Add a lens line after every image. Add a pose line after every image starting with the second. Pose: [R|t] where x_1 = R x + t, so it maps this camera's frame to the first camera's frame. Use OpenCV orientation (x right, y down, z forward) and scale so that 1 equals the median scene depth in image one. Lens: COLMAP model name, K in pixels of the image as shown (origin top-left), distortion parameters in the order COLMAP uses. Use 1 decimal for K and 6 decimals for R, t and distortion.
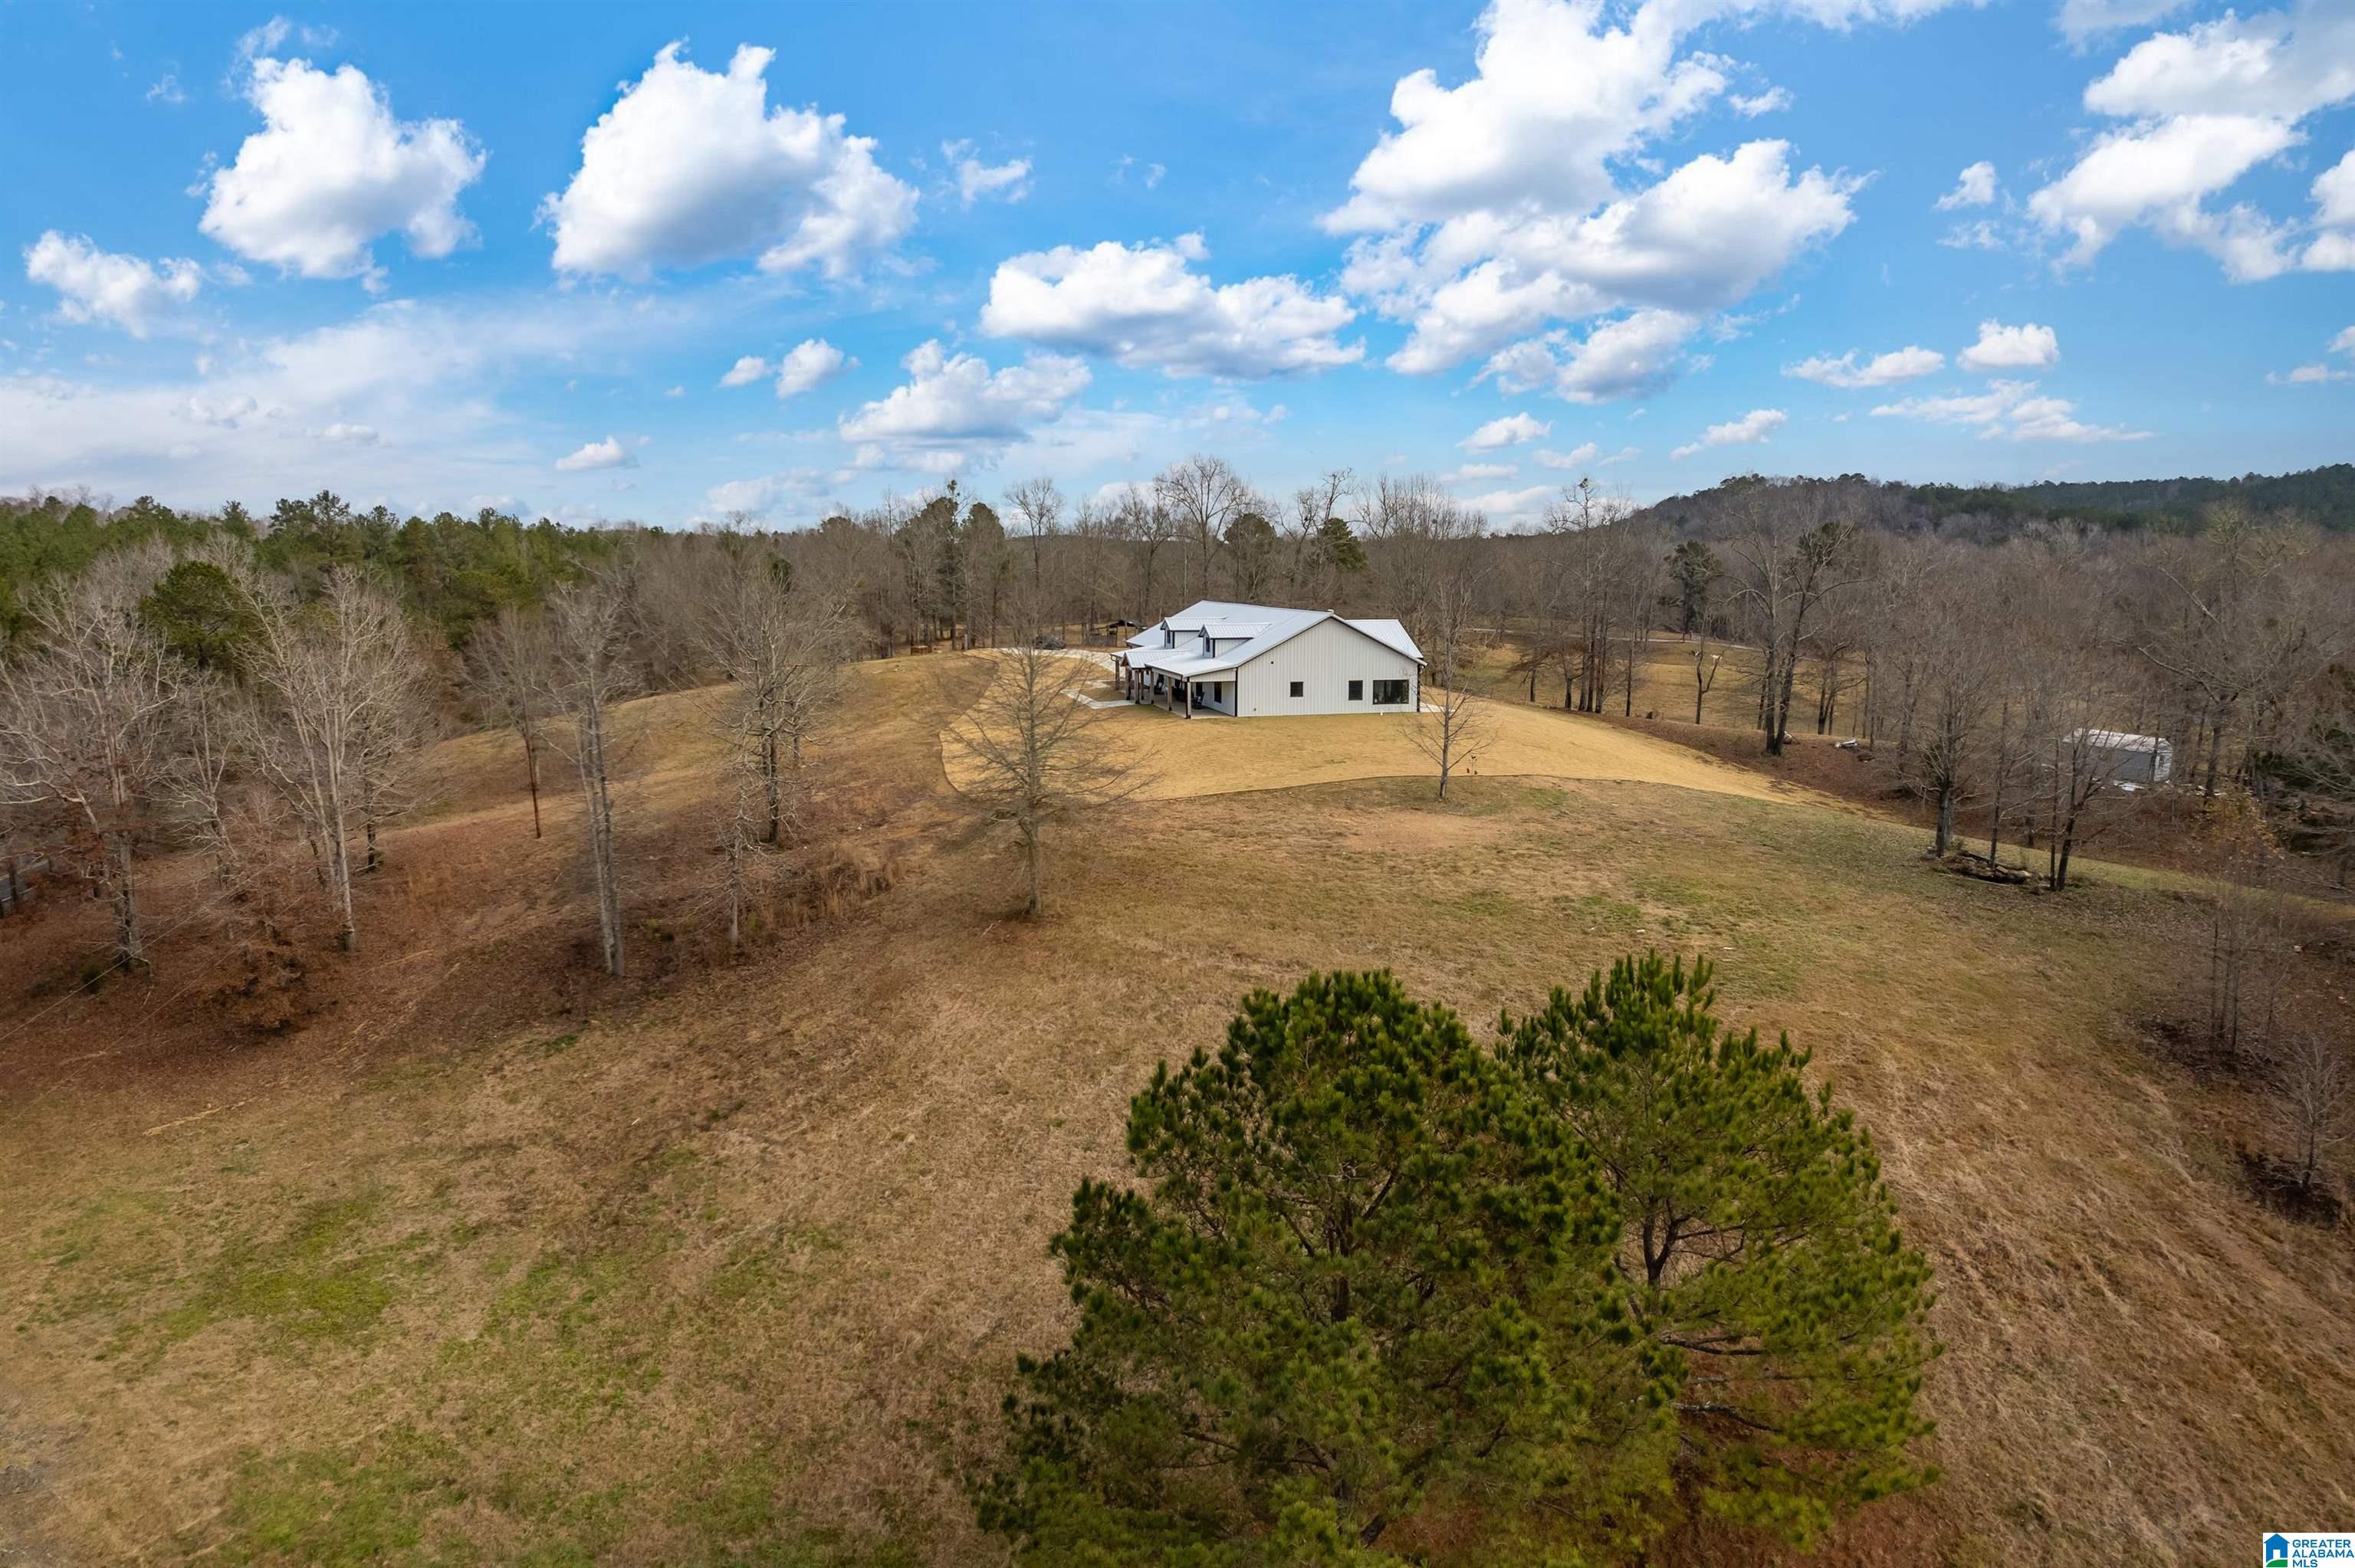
lens RADIAL K [[1519.7, 0, 1177.5], [0, 1519.7, 784.0], [0, 0, 1]] dist [-0.033877, 0.001070]
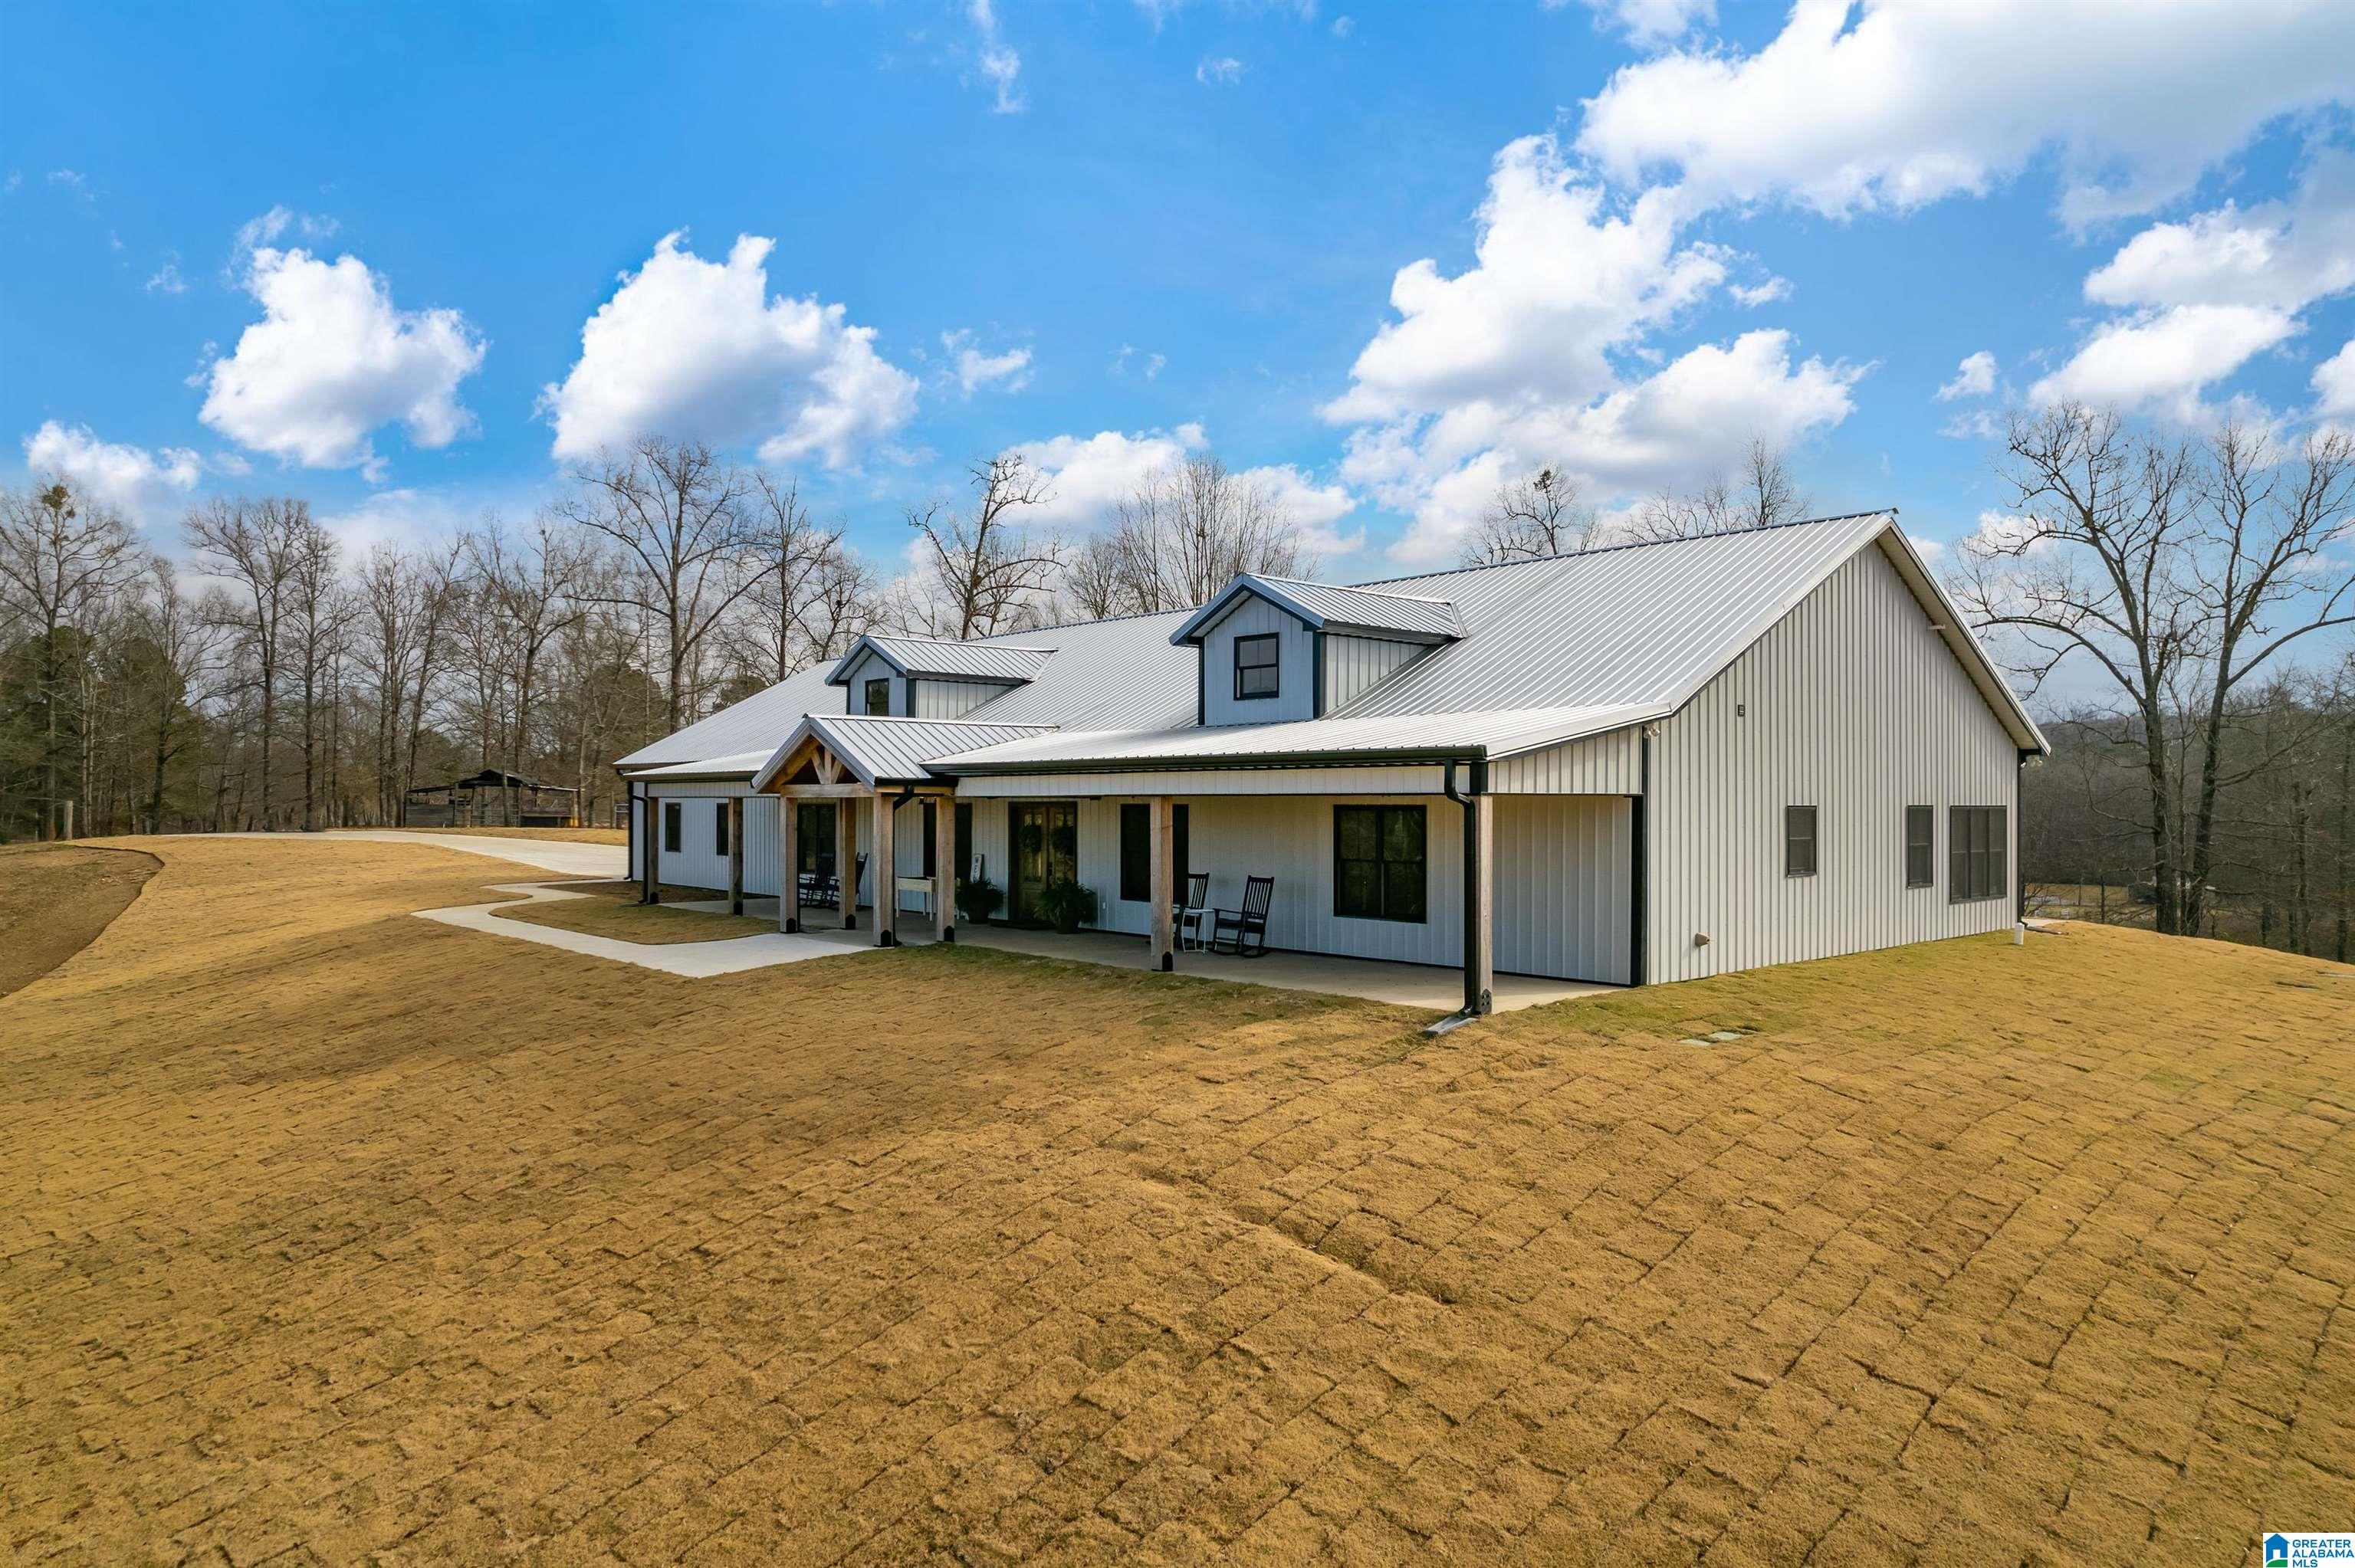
lens RADIAL K [[1519.7, 0, 1177.5], [0, 1519.7, 784.0], [0, 0, 1]] dist [-0.033877, 0.001070]
pose [[0.889733, 0.006296, 0.456437, -0.096649], [0.064379, 0.988180, -0.139125, -0.045439], [-0.451918, 0.153169, 0.878811, 0.838951]]
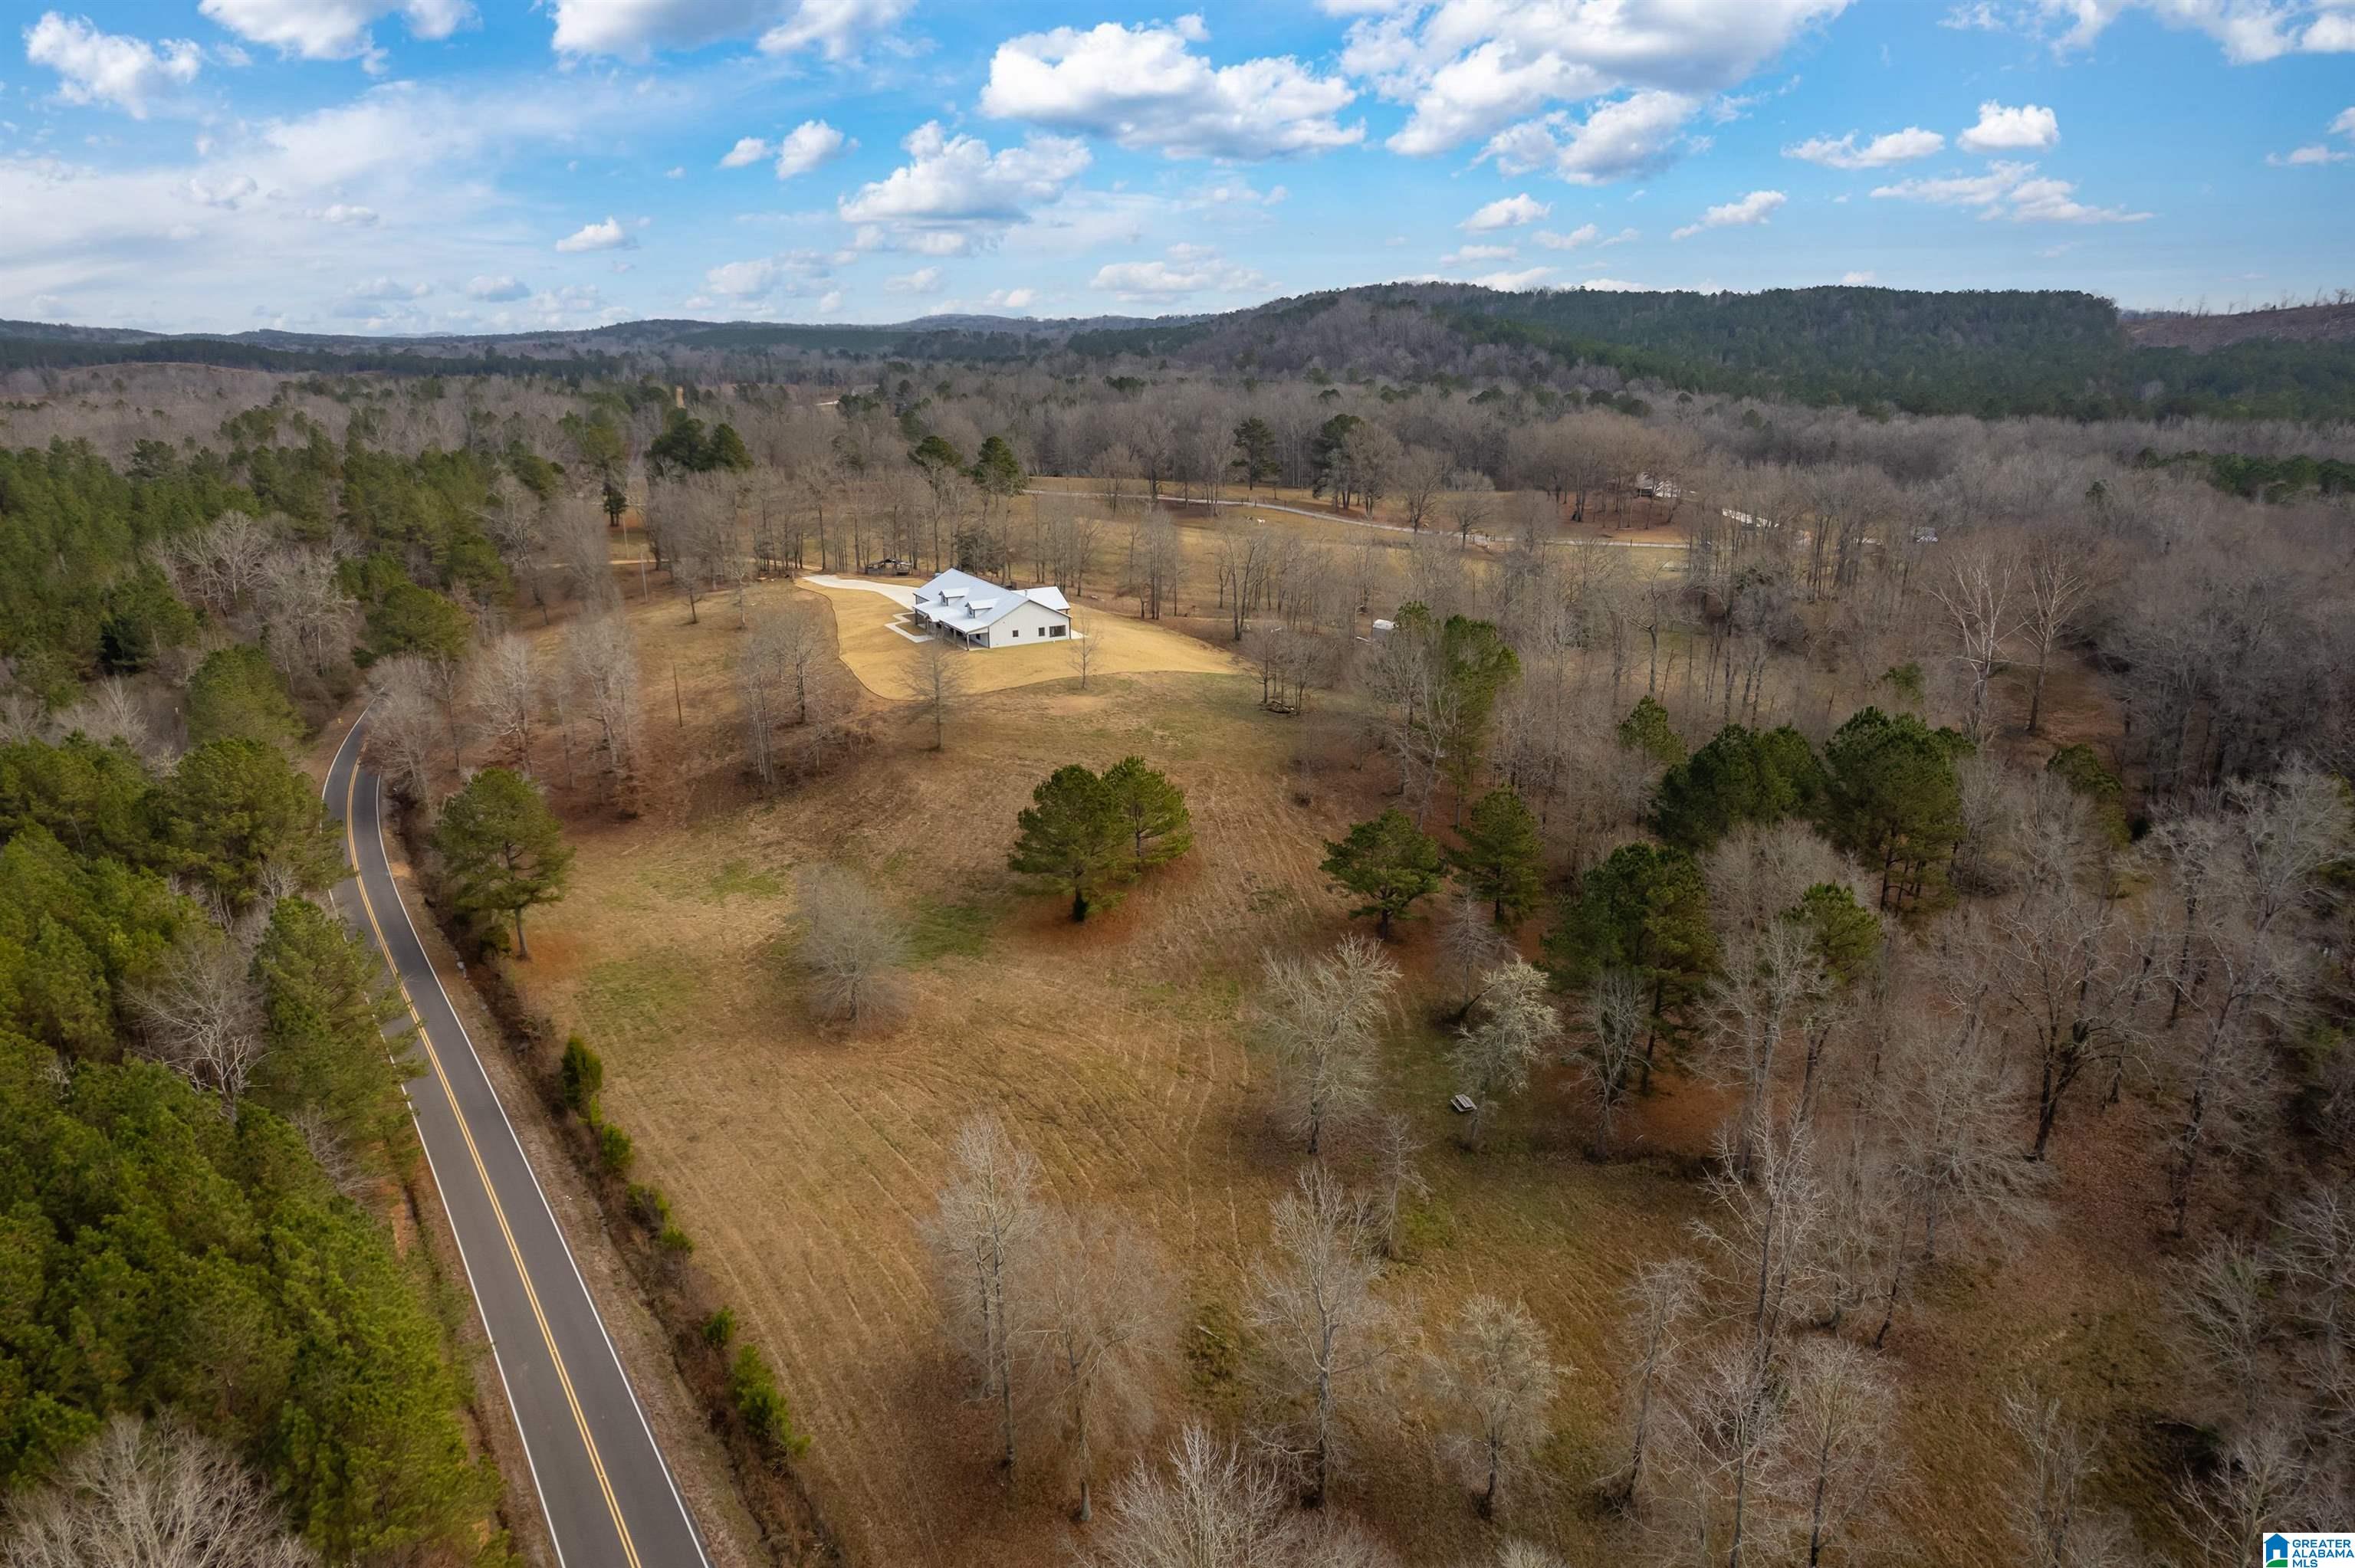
lens RADIAL K [[1519.7, 0, 1177.5], [0, 1519.7, 784.0], [0, 0, 1]] dist [-0.033877, 0.001070]
pose [[0.970515, -0.078405, 0.227931, -0.210223], [0.043887, 0.987290, 0.152747, -0.170903], [-0.237011, -0.138240, 0.961621, -1.189343]]
